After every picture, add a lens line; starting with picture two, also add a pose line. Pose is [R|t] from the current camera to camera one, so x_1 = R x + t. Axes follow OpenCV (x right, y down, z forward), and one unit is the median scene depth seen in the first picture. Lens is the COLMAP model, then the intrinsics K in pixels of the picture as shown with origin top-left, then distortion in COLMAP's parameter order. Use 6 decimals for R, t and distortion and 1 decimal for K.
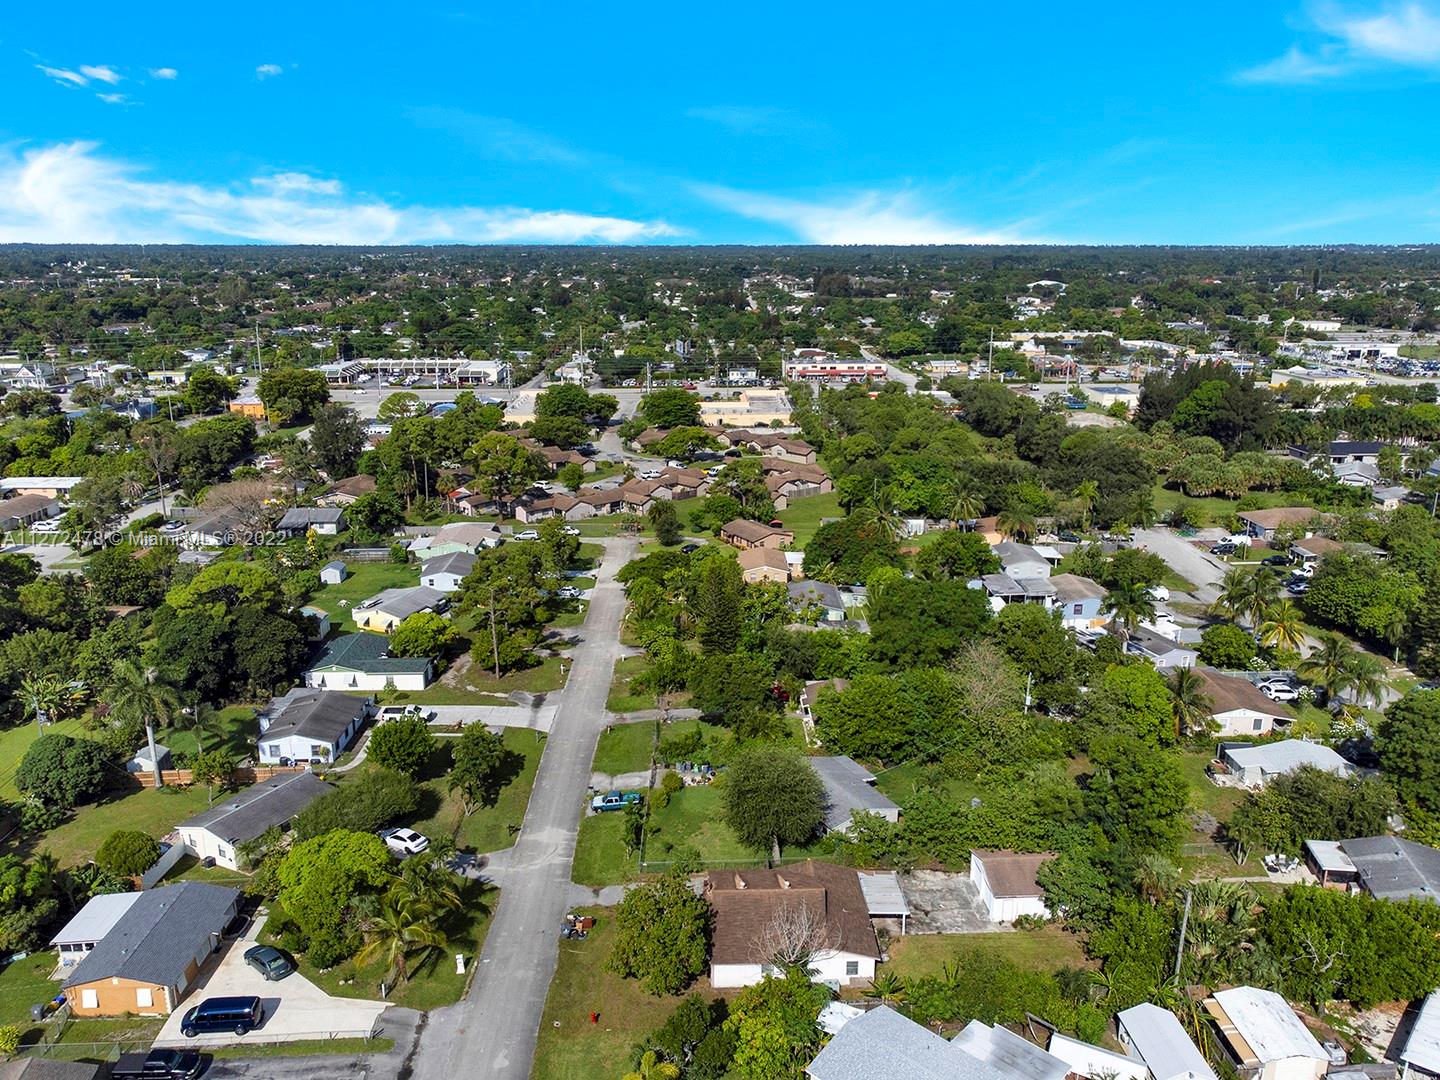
lens RADIAL K [[1021.5, 0, 720.0], [0, 1021.5, 540.0], [0, 0, 1]] dist [-0.000122, -0.001618]
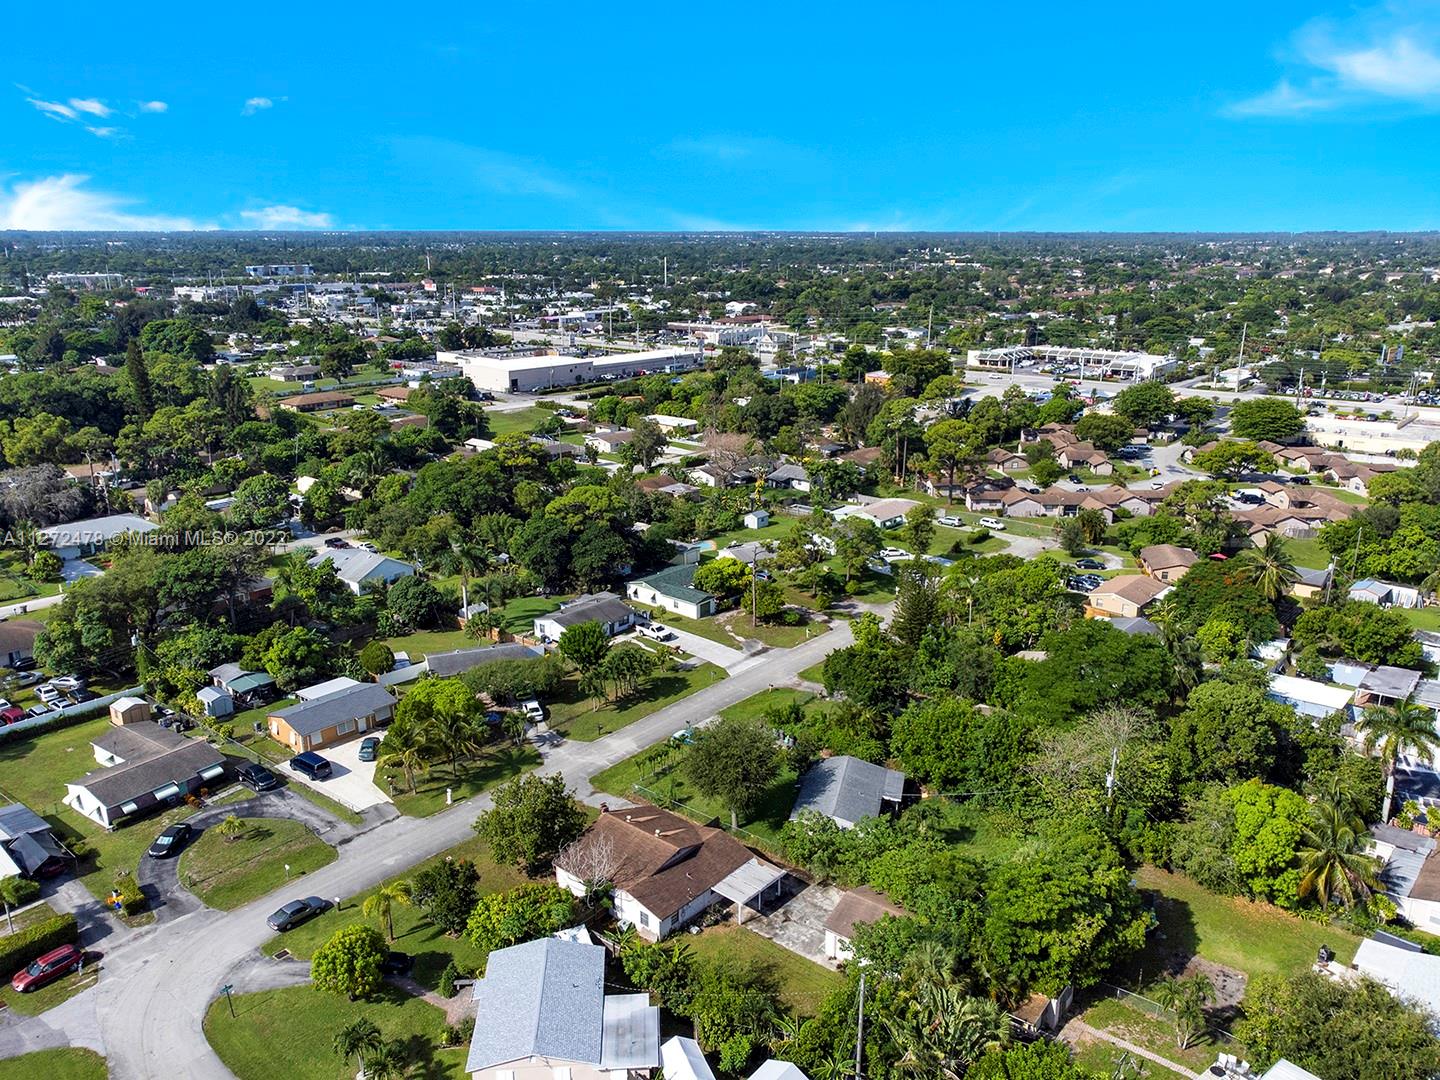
lens RADIAL K [[1012.0, 0, 720.0], [0, 1012.0, 540.0], [0, 0, 1]] dist [0.028451, -0.000421]
pose [[0.761513, 0.184853, -0.621230, 0.454913], [-0.177490, 0.981304, 0.074427, -0.034355], [0.623374, 0.053585, 0.780086, 0.121703]]
